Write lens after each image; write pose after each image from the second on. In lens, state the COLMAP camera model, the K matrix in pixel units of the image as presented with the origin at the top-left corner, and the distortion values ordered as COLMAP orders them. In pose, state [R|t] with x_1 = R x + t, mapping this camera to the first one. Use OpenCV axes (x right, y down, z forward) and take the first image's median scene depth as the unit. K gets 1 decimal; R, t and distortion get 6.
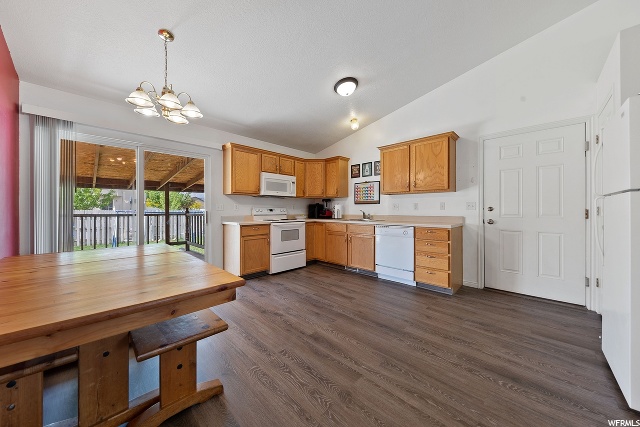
lens RADIAL K [[222.3, 0, 319.9], [0, 222.3, 211.9], [0, 0, 1]] dist [-0.002104, -0.000288]
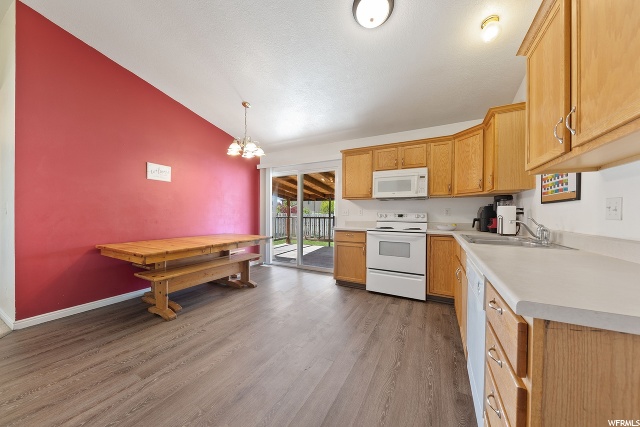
lens RADIAL K [[222.3, 0, 318.9], [0, 222.3, 212.6], [0, 0, 1]] dist [-0.002104, -0.000288]
pose [[0.281542, -0.001180, -0.959548, 0.519394], [-0.013844, 0.999890, -0.005292, -0.011319], [0.959449, 0.014774, 0.281495, 0.550955]]
